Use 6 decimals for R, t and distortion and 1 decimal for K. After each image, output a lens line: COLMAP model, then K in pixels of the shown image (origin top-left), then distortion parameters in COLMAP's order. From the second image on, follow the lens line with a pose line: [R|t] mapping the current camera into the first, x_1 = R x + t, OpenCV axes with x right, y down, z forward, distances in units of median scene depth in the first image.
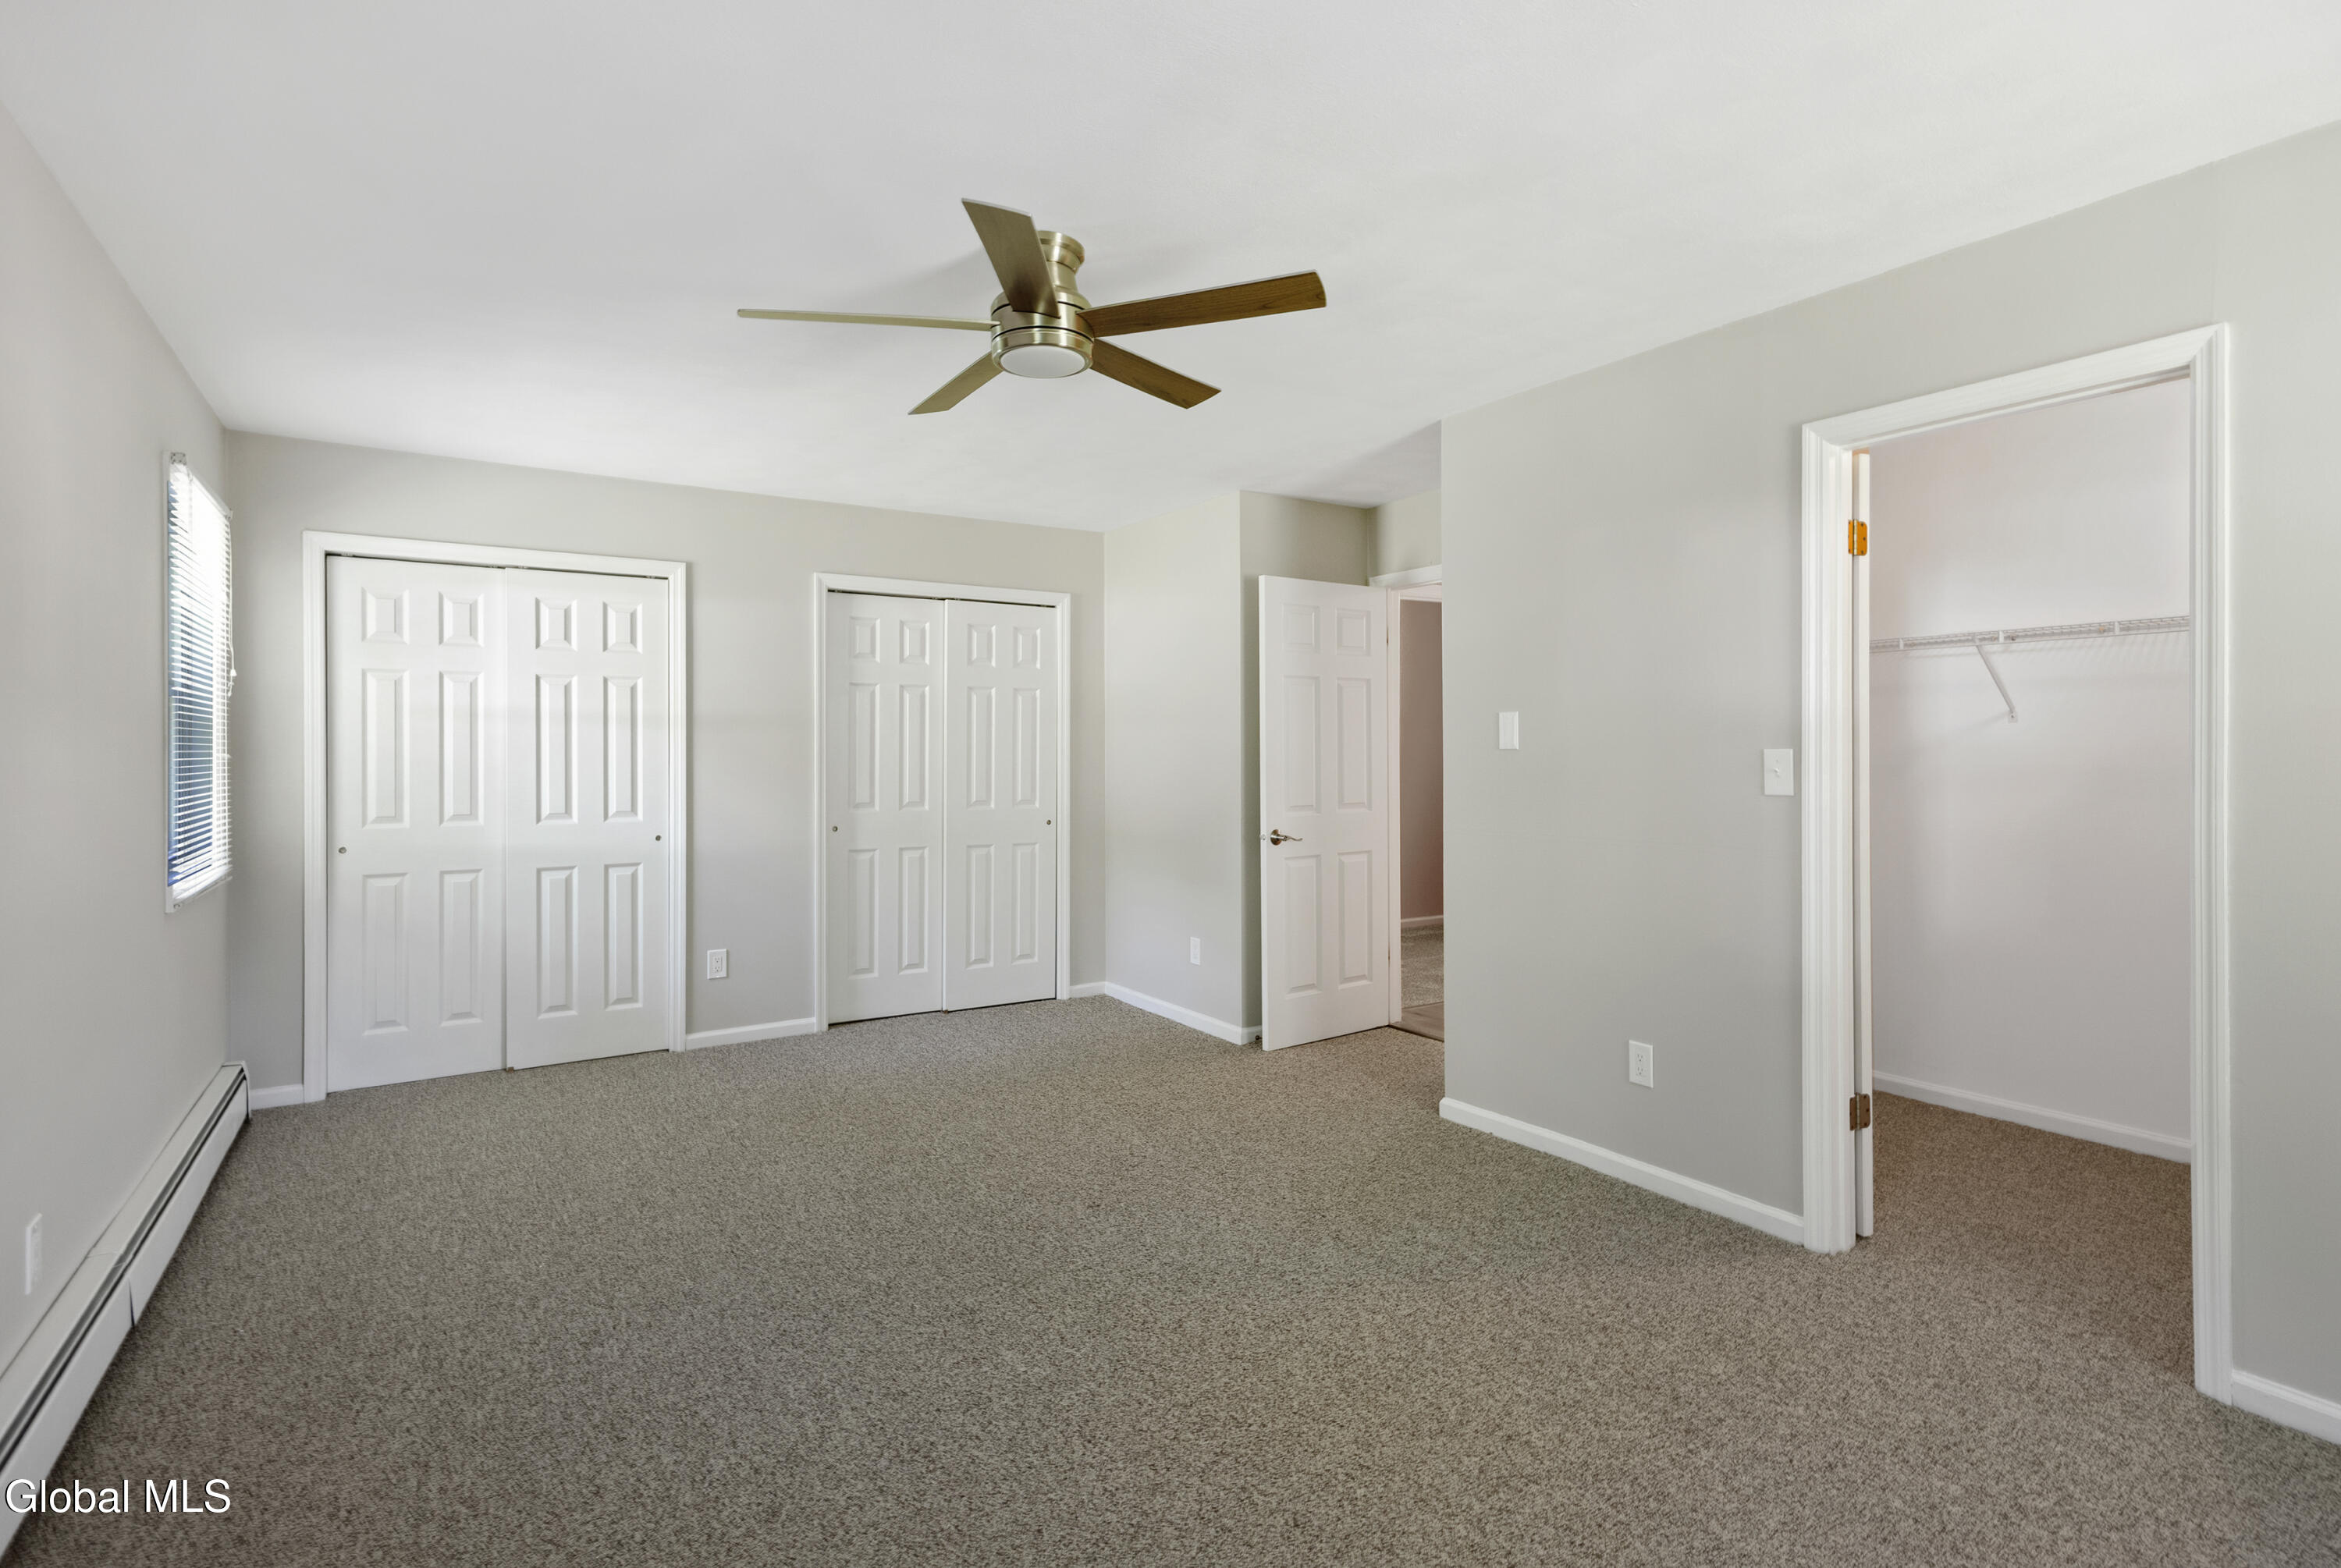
lens RADIAL K [[1146.7, 0, 1164.6], [0, 1146.7, 759.9], [0, 0, 1]] dist [0.004548, 0.001075]
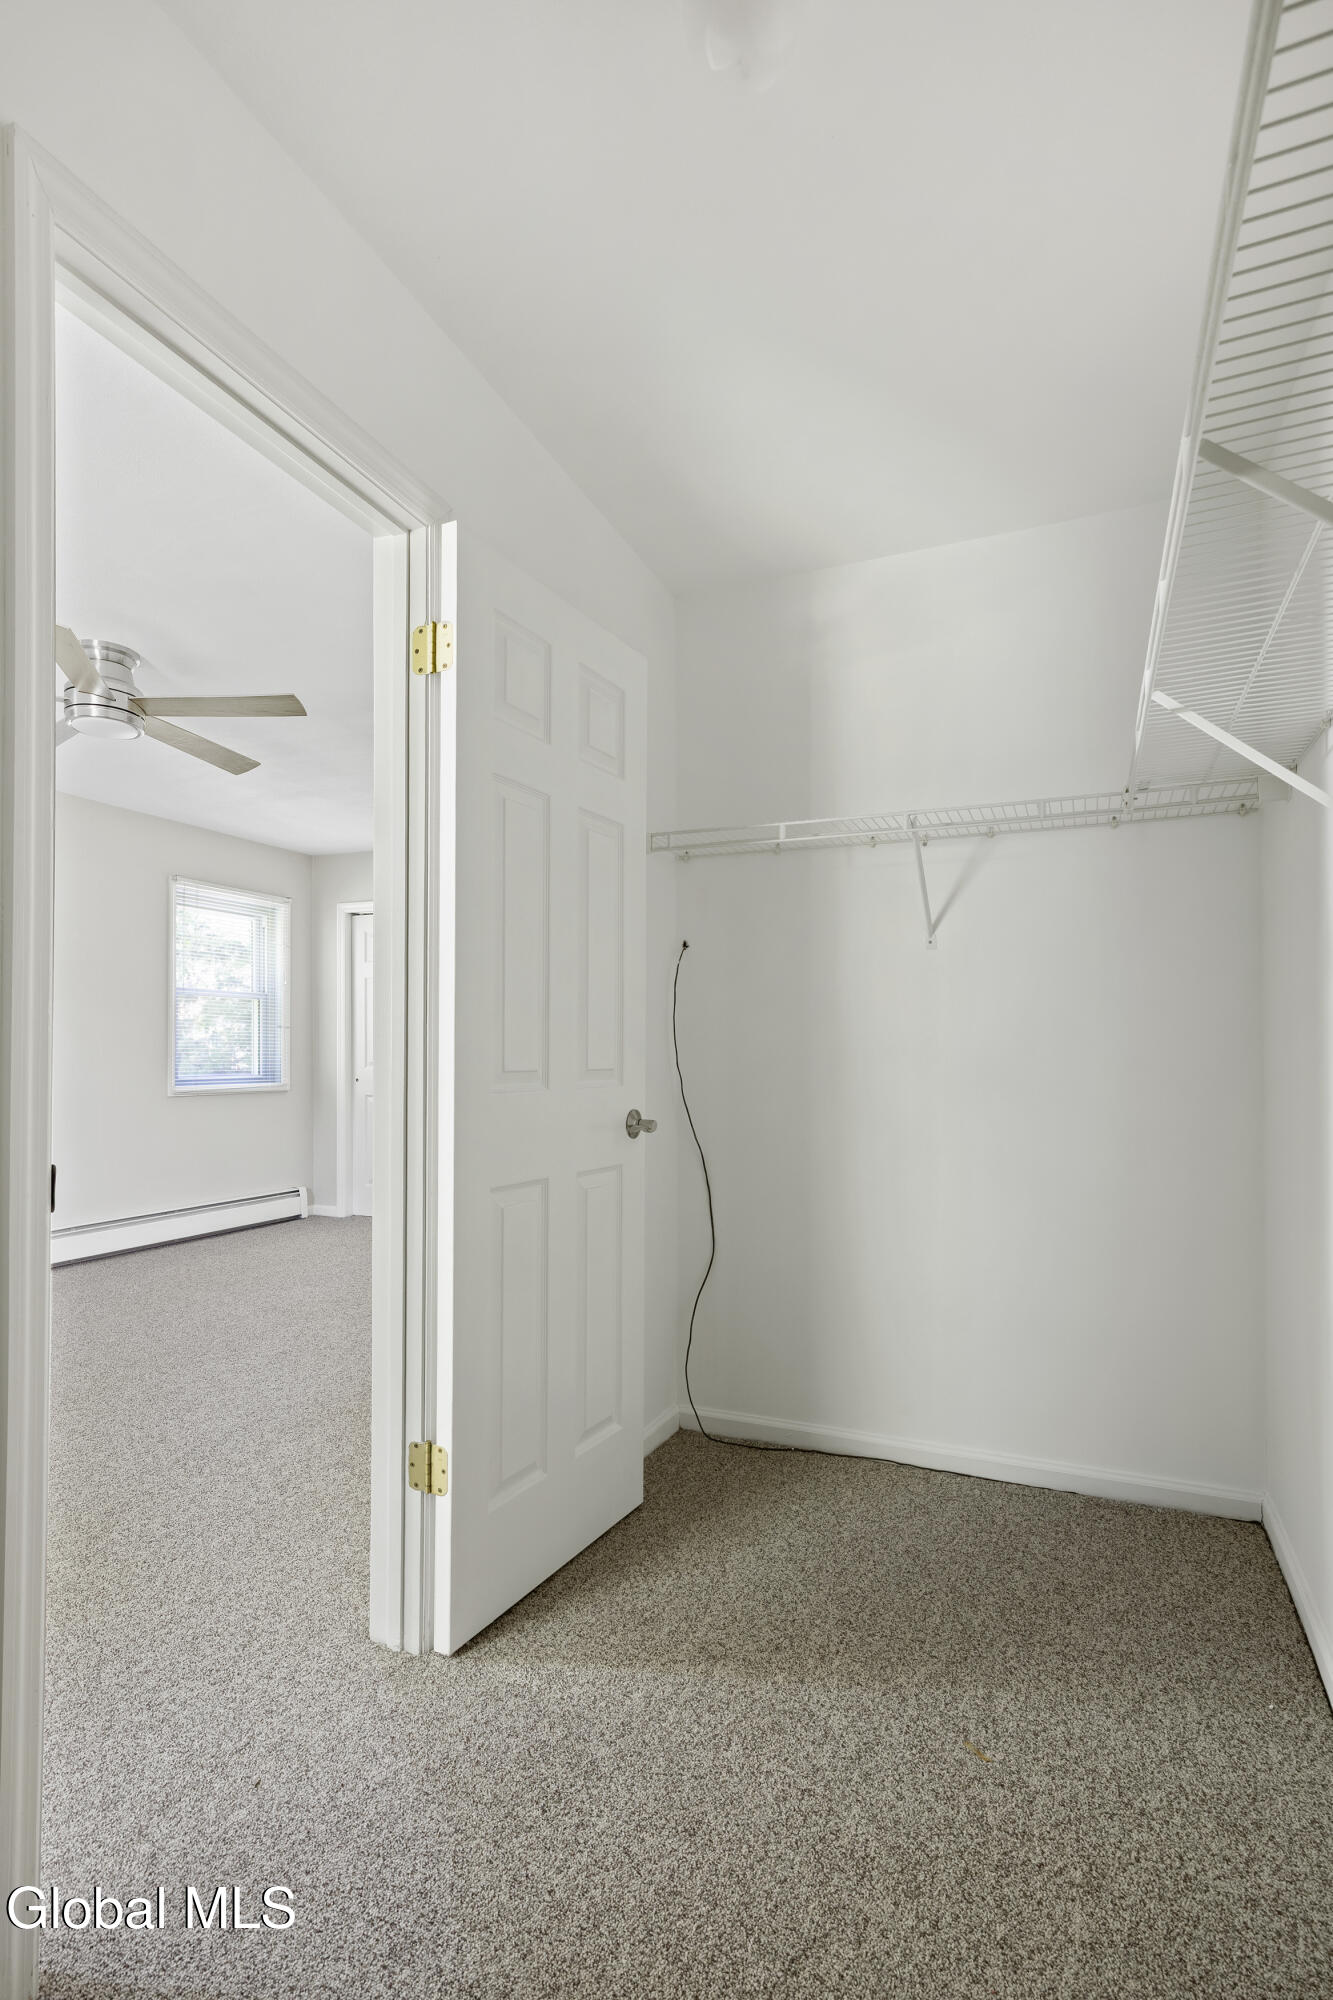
lens RADIAL K [[979.8, 0, 666.0], [0, 979.8, 1053.6], [0, 0, 1]] dist [0.004548, 0.001075]
pose [[0.570368, 0.001628, -0.821388, 1.162884], [-0.006437, 0.999976, -0.002488, 0.056090], [0.821364, 0.006706, 0.570365, 0.769396]]
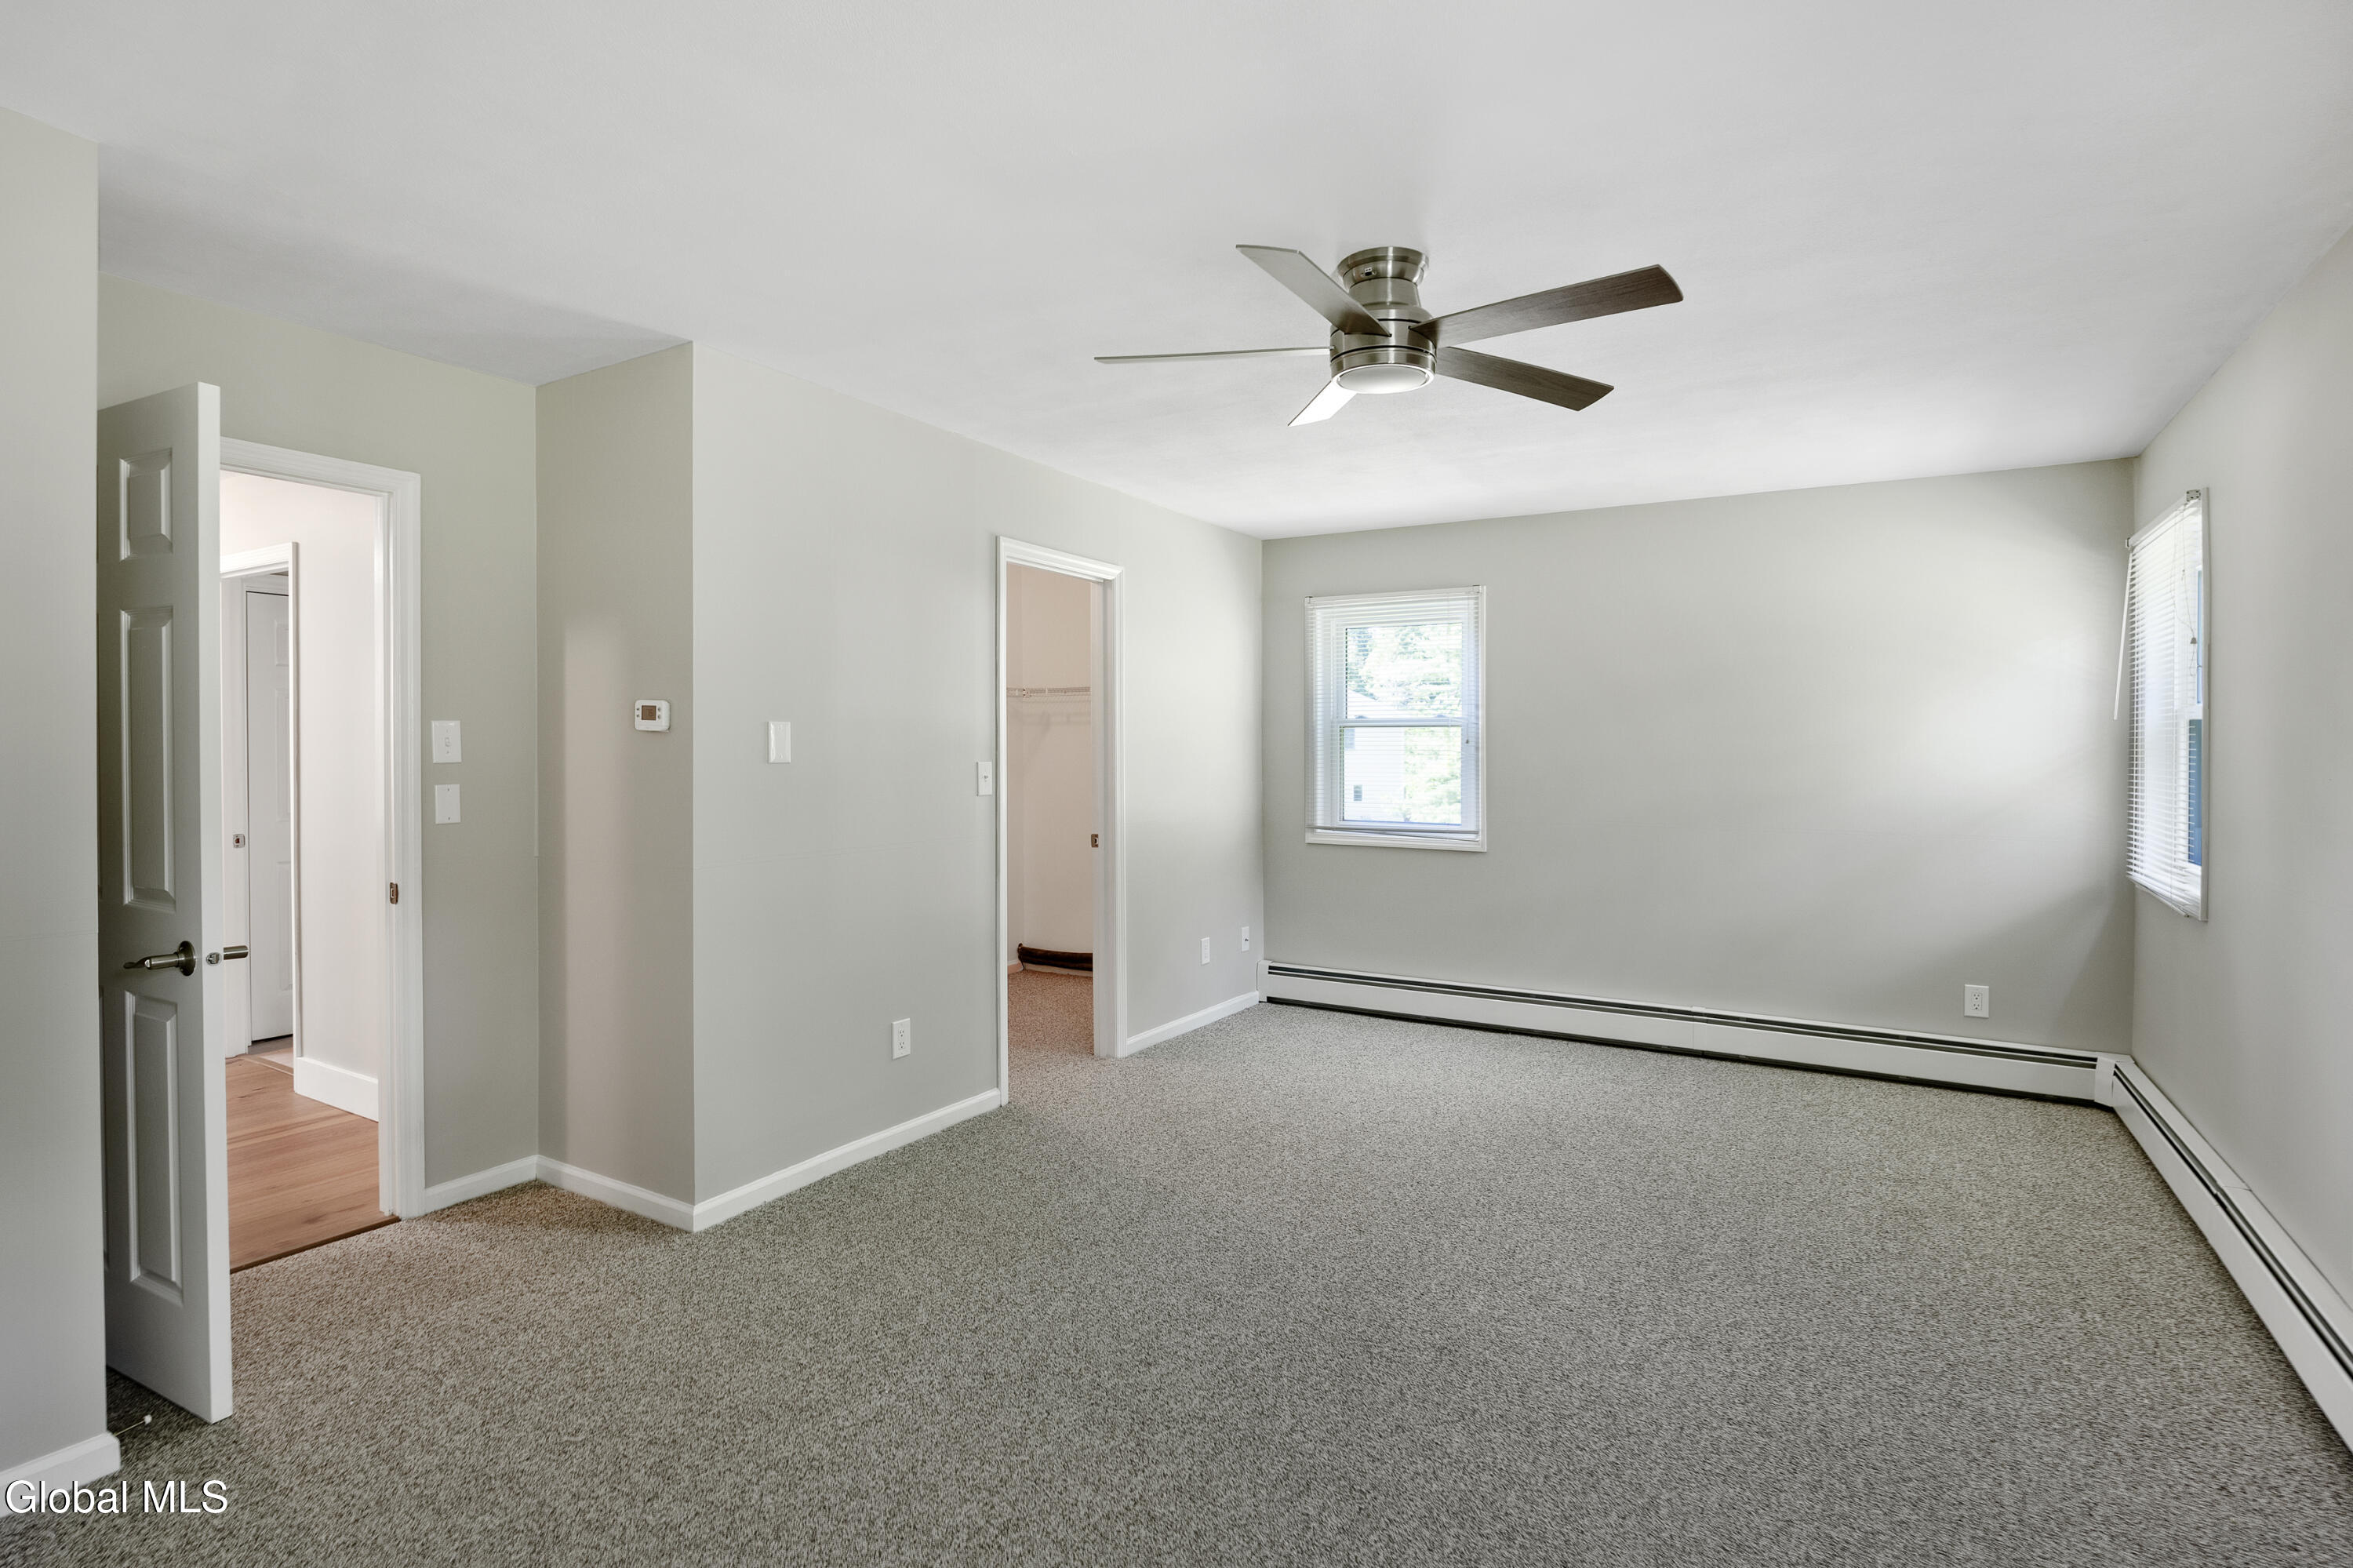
lens RADIAL K [[1152.8, 0, 1170.5], [0, 1152.8, 759.7], [0, 0, 1]] dist [0.004548, 0.001075]
pose [[-0.448907, -0.010370, 0.893518, -0.814391], [-0.001454, 0.999940, 0.010874, -0.027671], [-0.893577, 0.003583, -0.448895, 1.428283]]
